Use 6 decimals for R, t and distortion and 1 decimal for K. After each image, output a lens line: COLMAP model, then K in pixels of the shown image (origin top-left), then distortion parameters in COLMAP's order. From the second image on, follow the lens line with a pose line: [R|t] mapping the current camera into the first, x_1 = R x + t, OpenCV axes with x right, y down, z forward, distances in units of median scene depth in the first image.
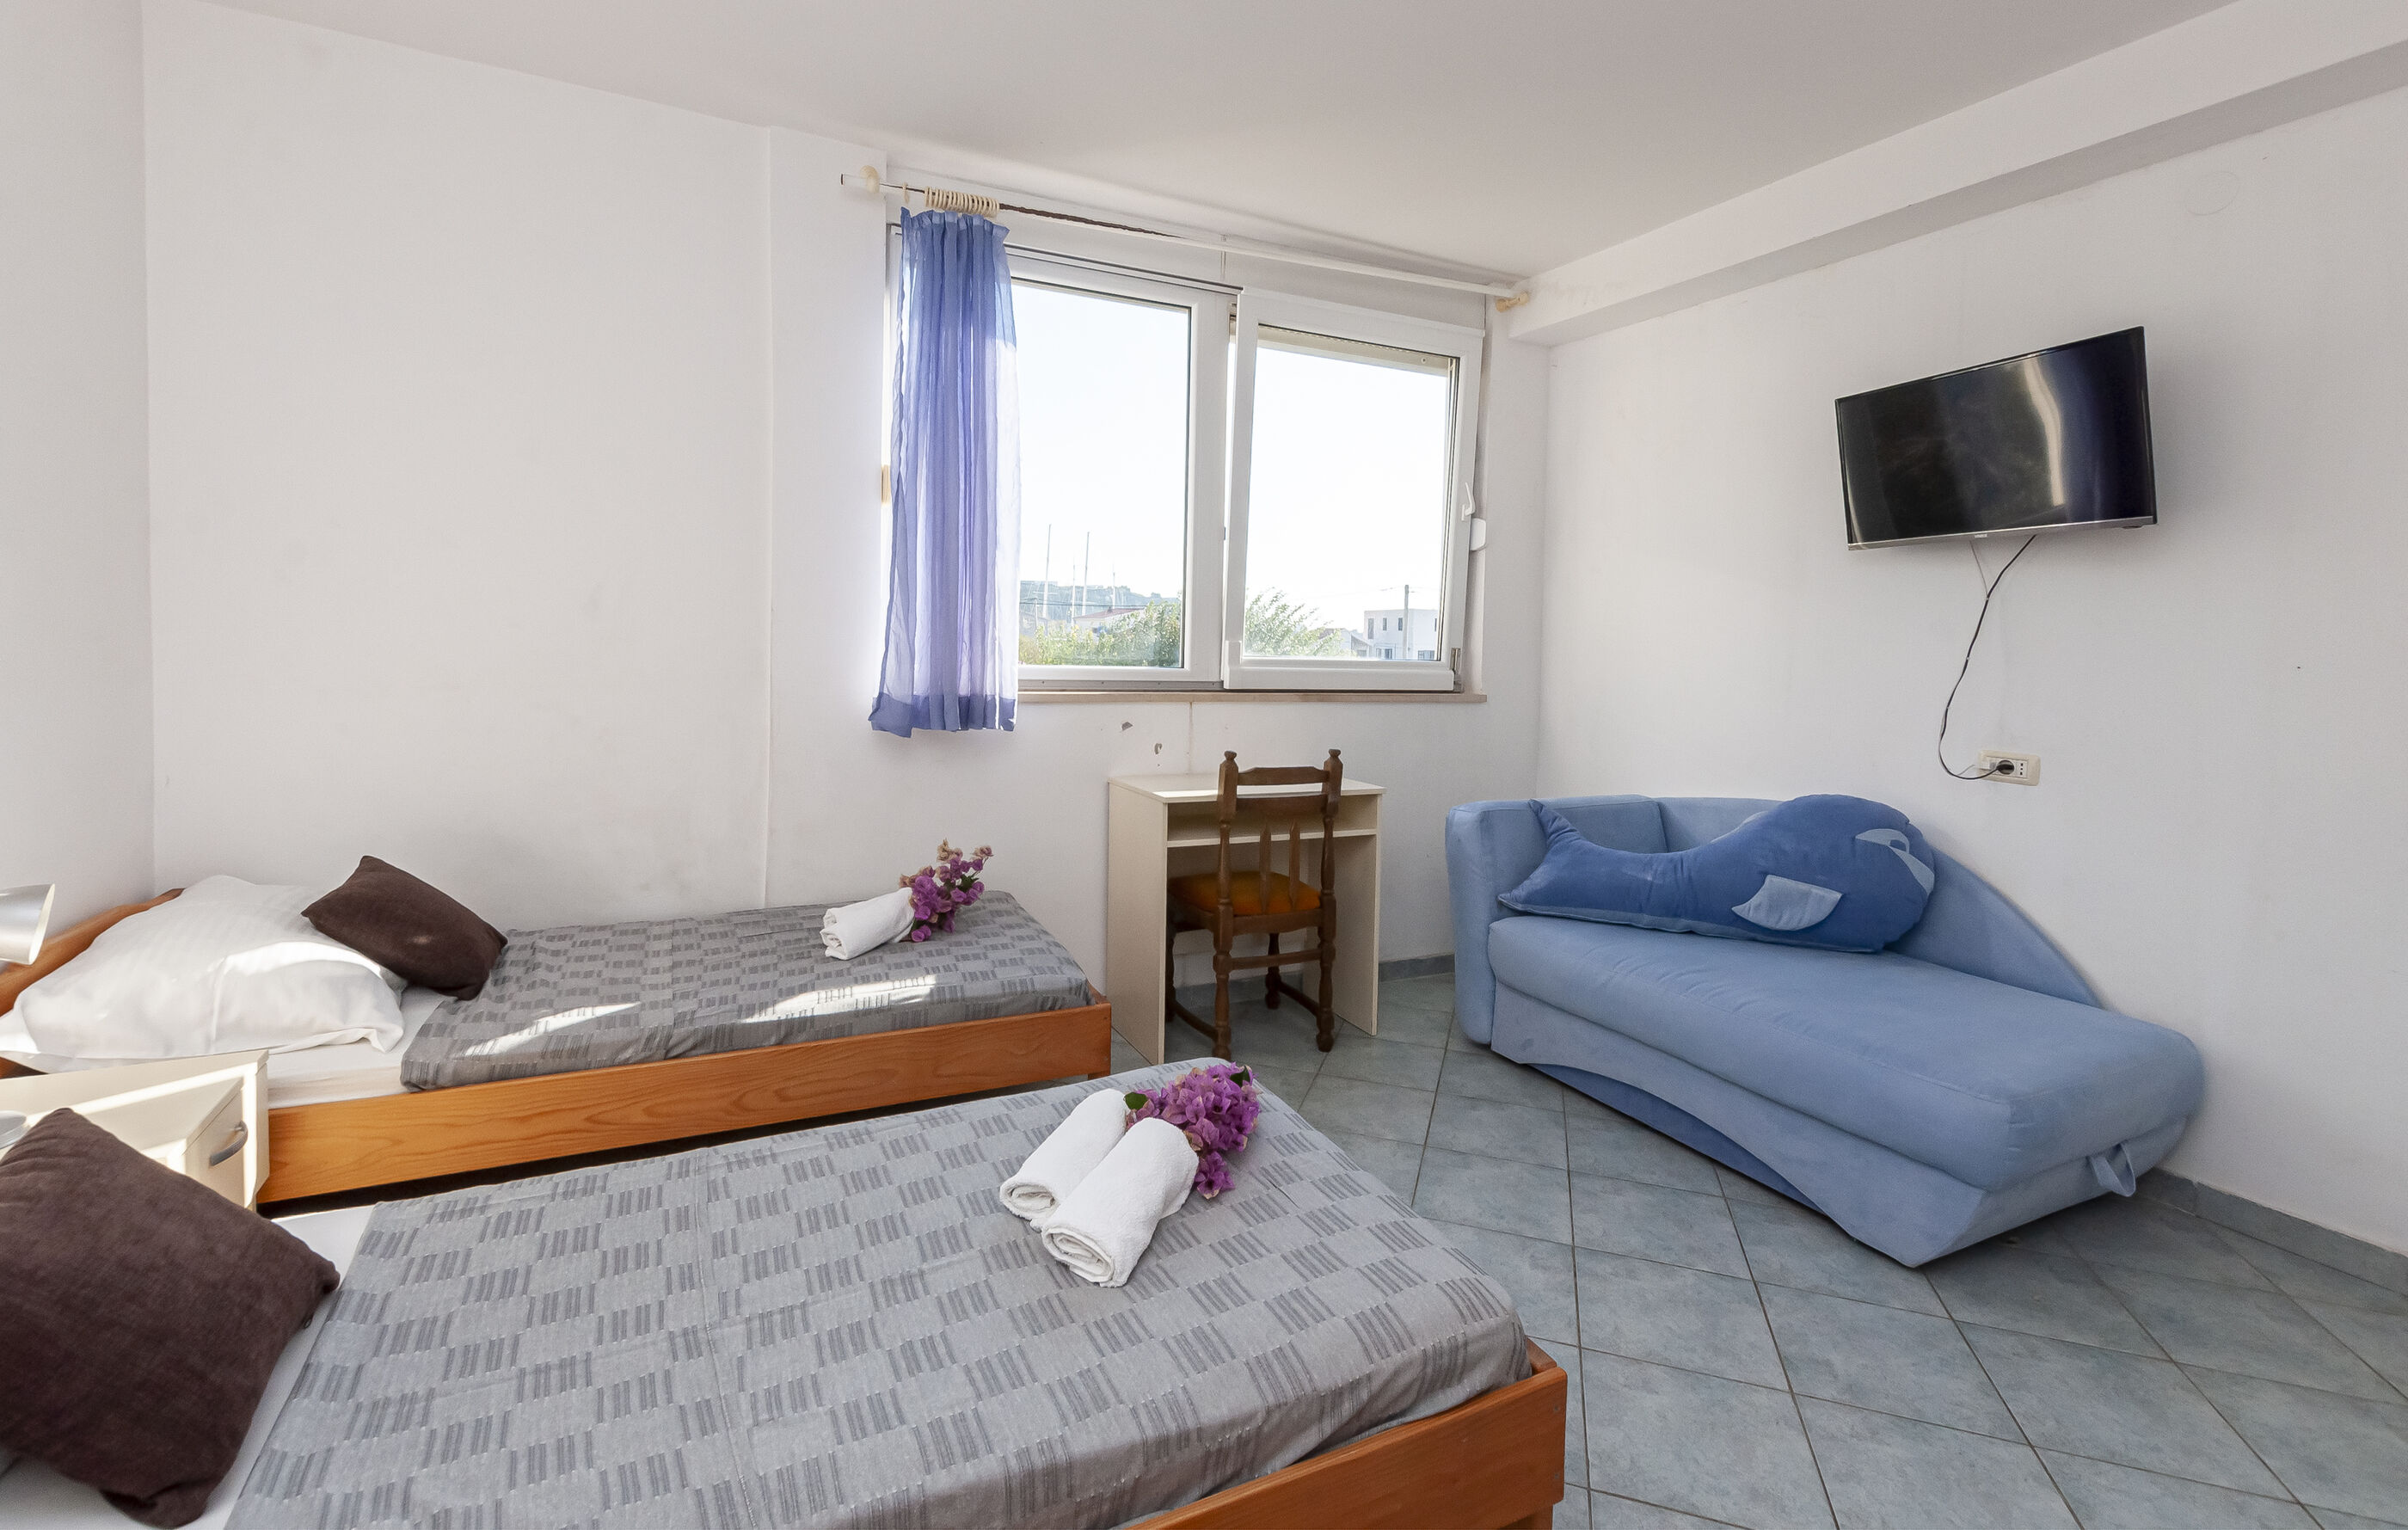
lens RADIAL K [[1024.5, 0, 1168.7], [0, 1024.5, 670.1], [0, 0, 1]] dist [-0.008868, -0.000622]
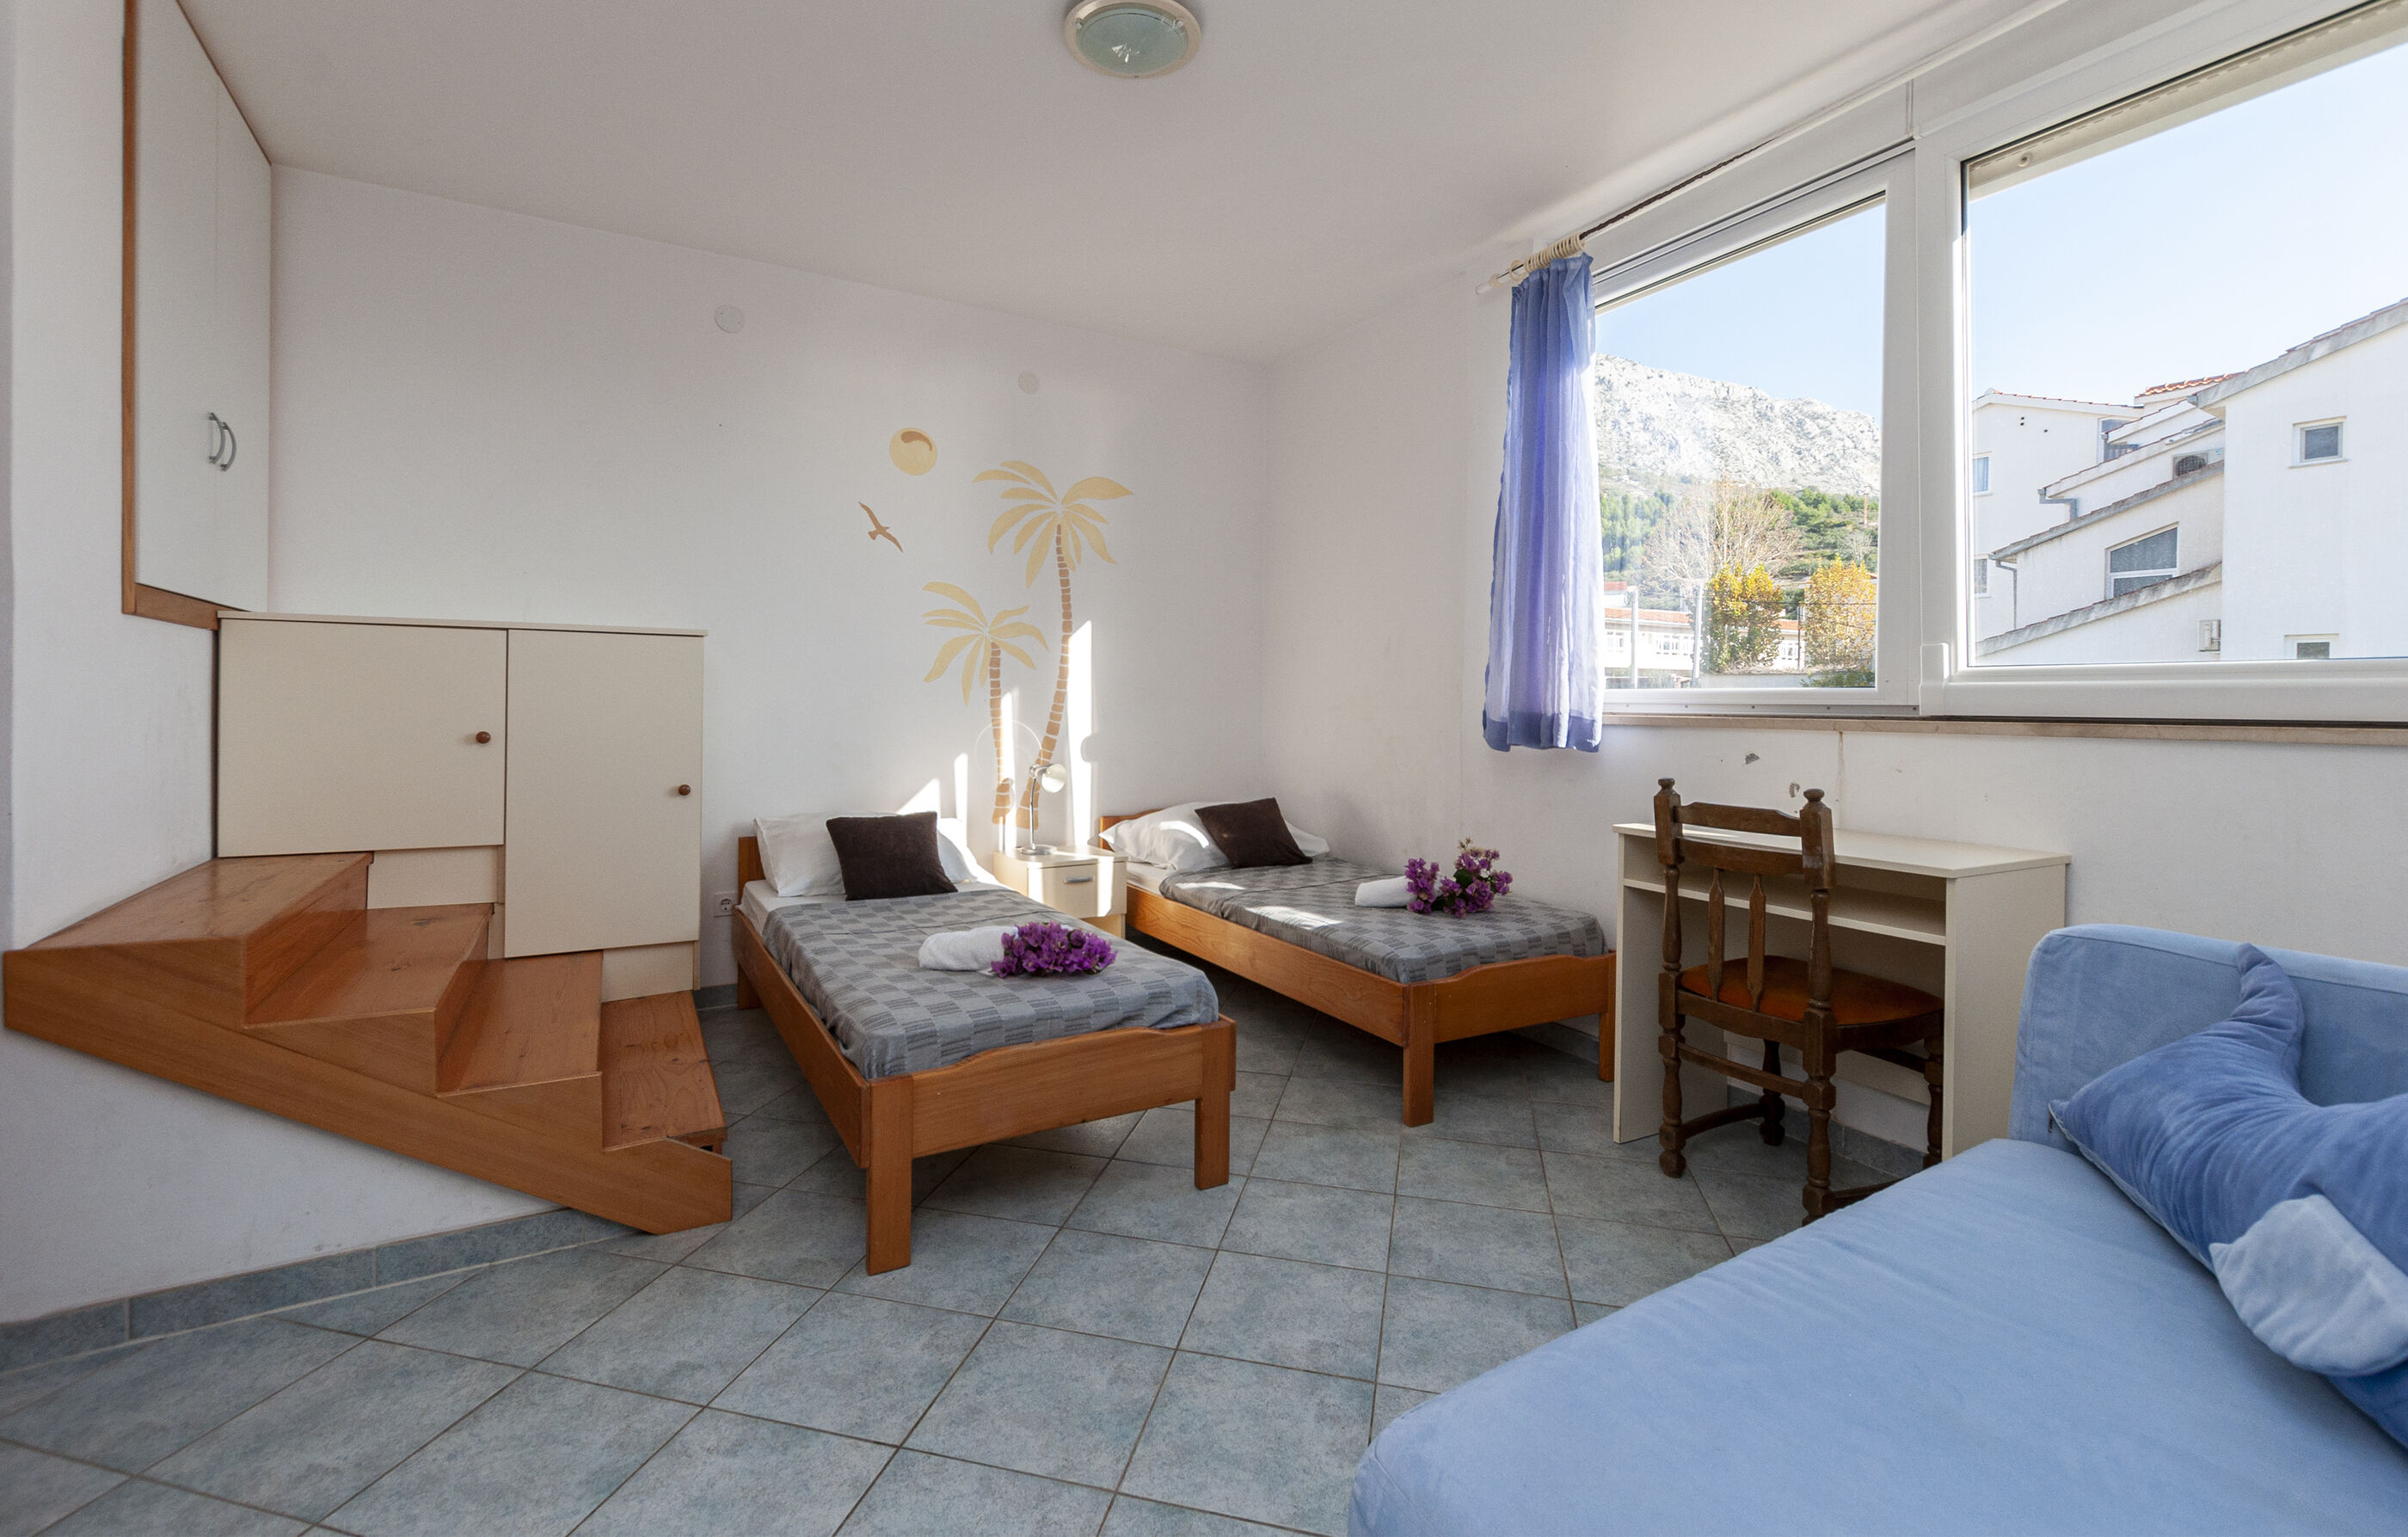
lens RADIAL K [[1024.6, 0, 1190.0], [0, 1024.6, 703.1], [0, 0, 1]] dist [-0.008868, -0.000622]
pose [[0.103466, -0.019176, -0.994448, 0.808441], [-0.032139, 0.999228, -0.022612, 0.049025], [0.994114, 0.034300, 0.102770, 0.529786]]
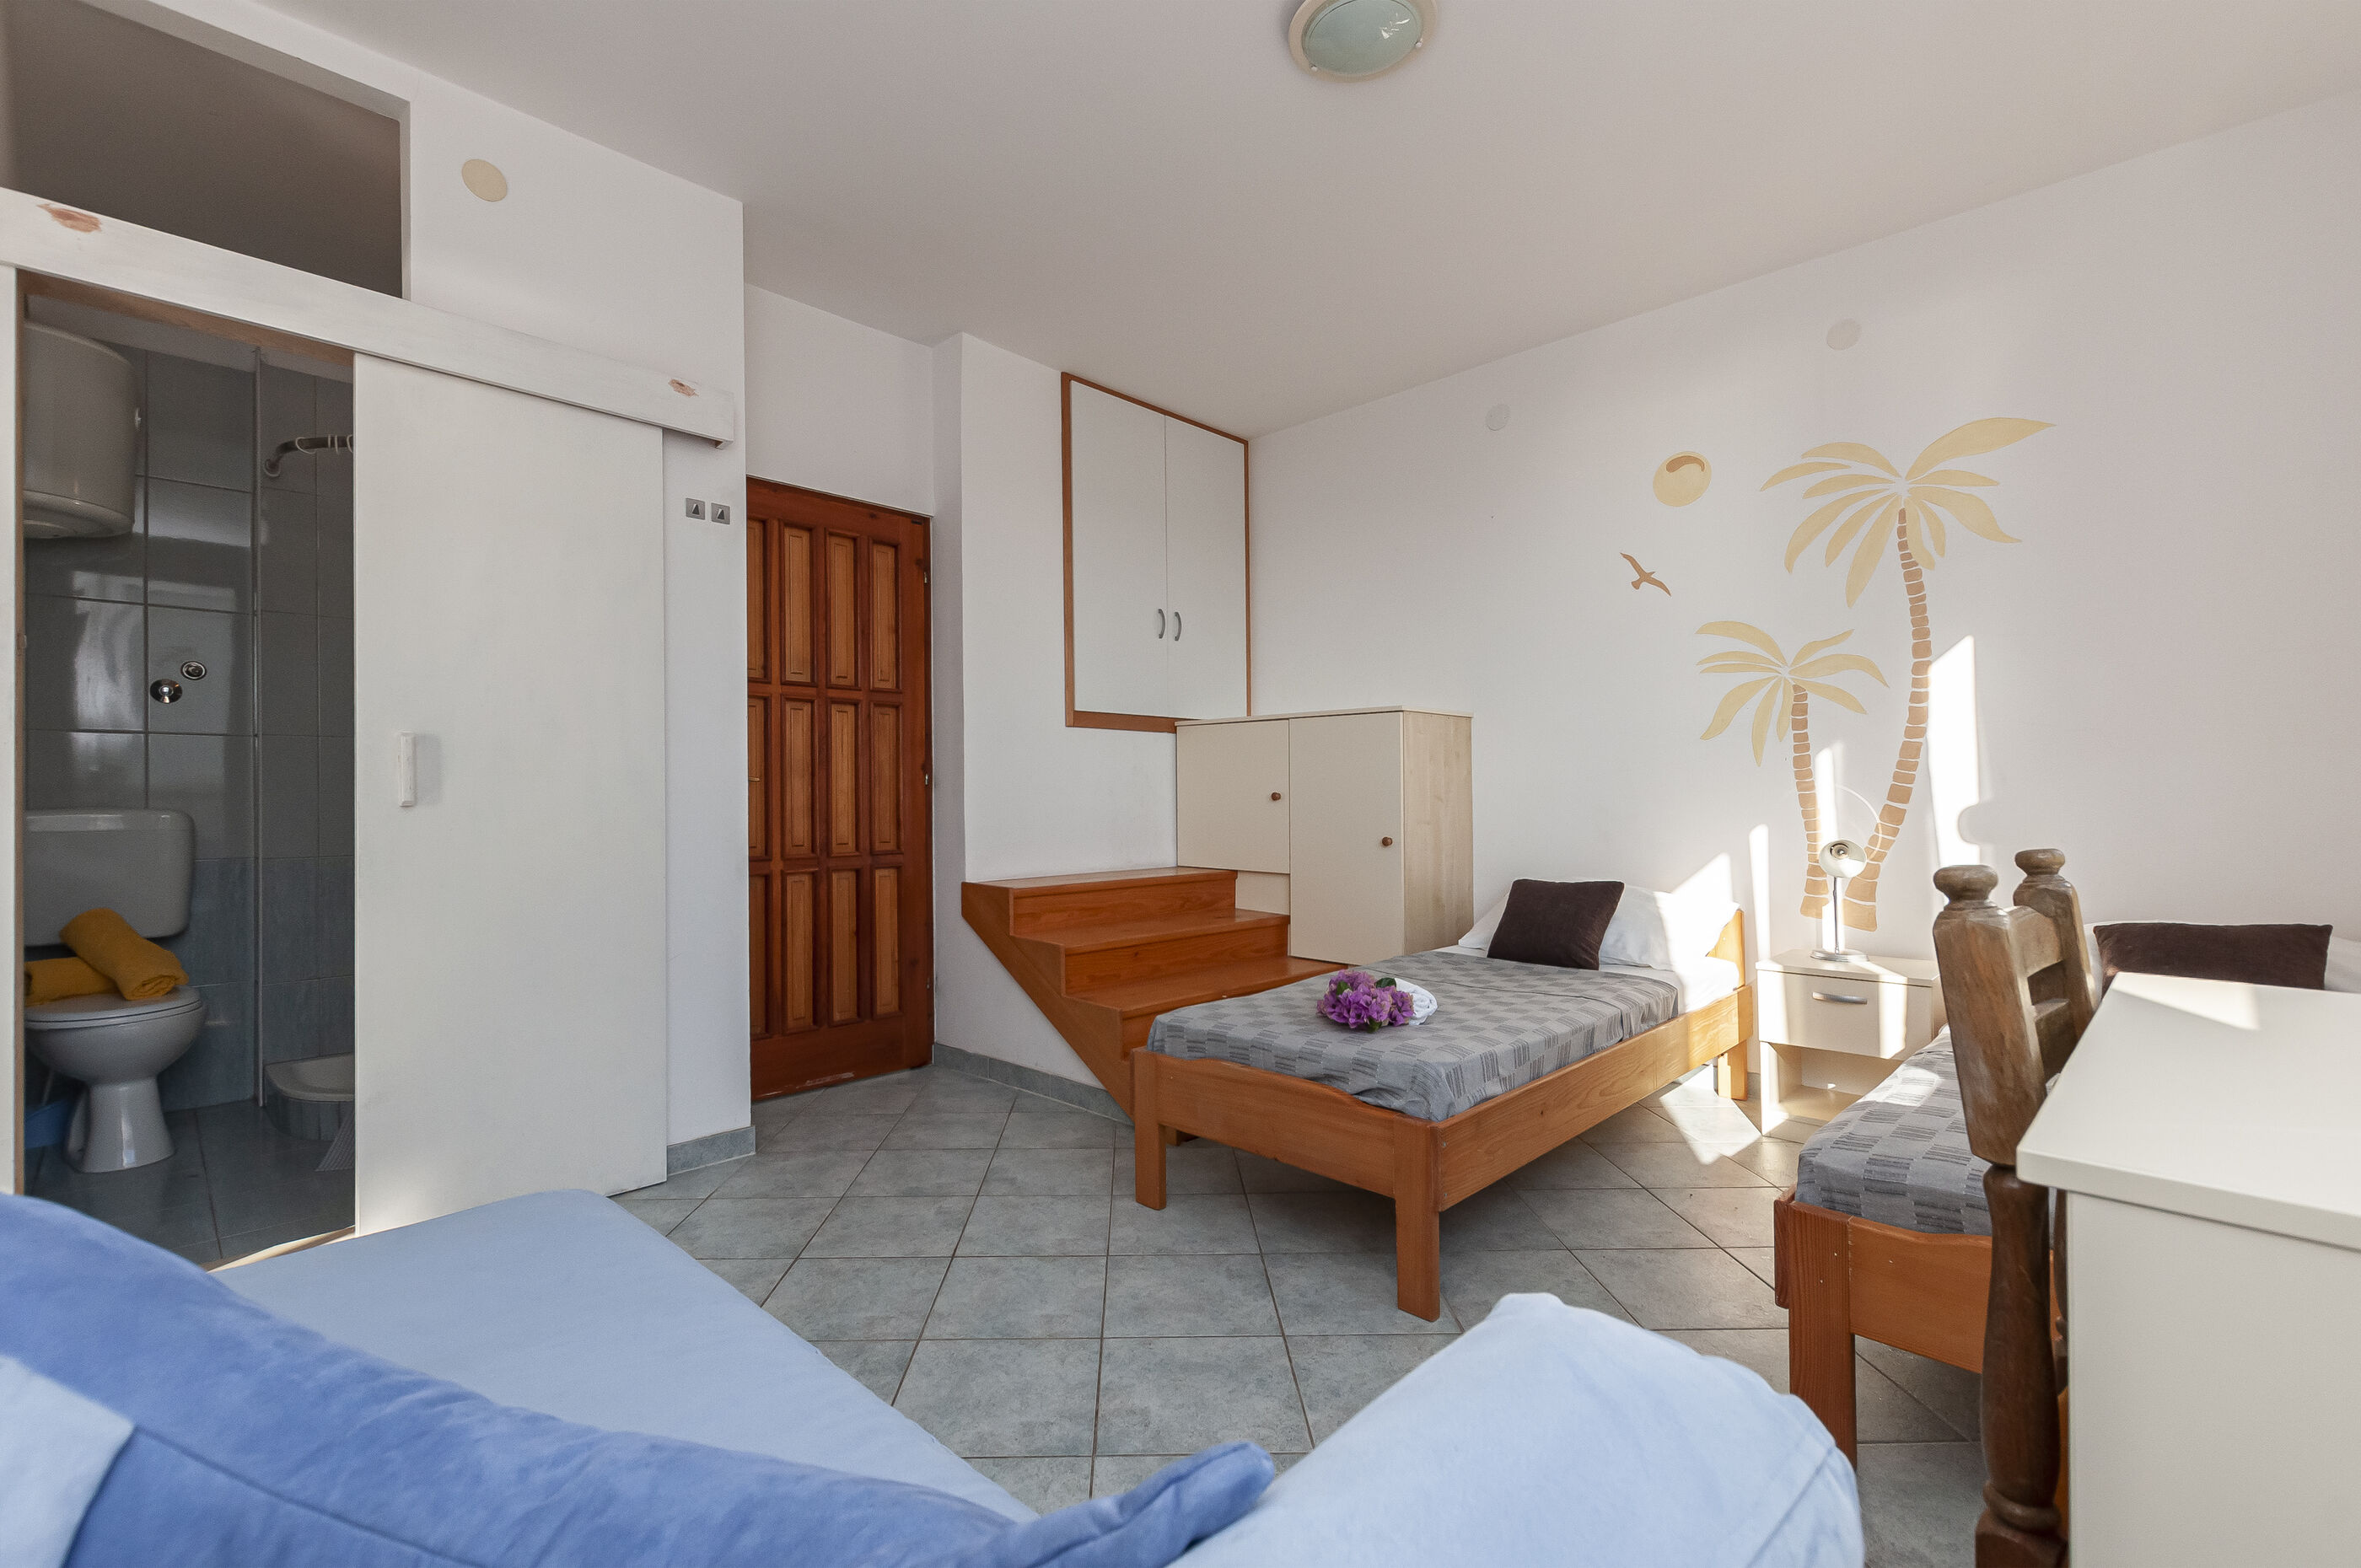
lens RADIAL K [[1025.2, 0, 1166.3], [0, 1025.2, 792.8], [0, 0, 1]] dist [-0.015113, -0.002534]
pose [[-0.933416, -0.019080, -0.358288, 0.426426], [-0.025101, 0.999611, 0.012162, 0.062765], [0.357916, 0.020345, -0.933532, 1.163196]]
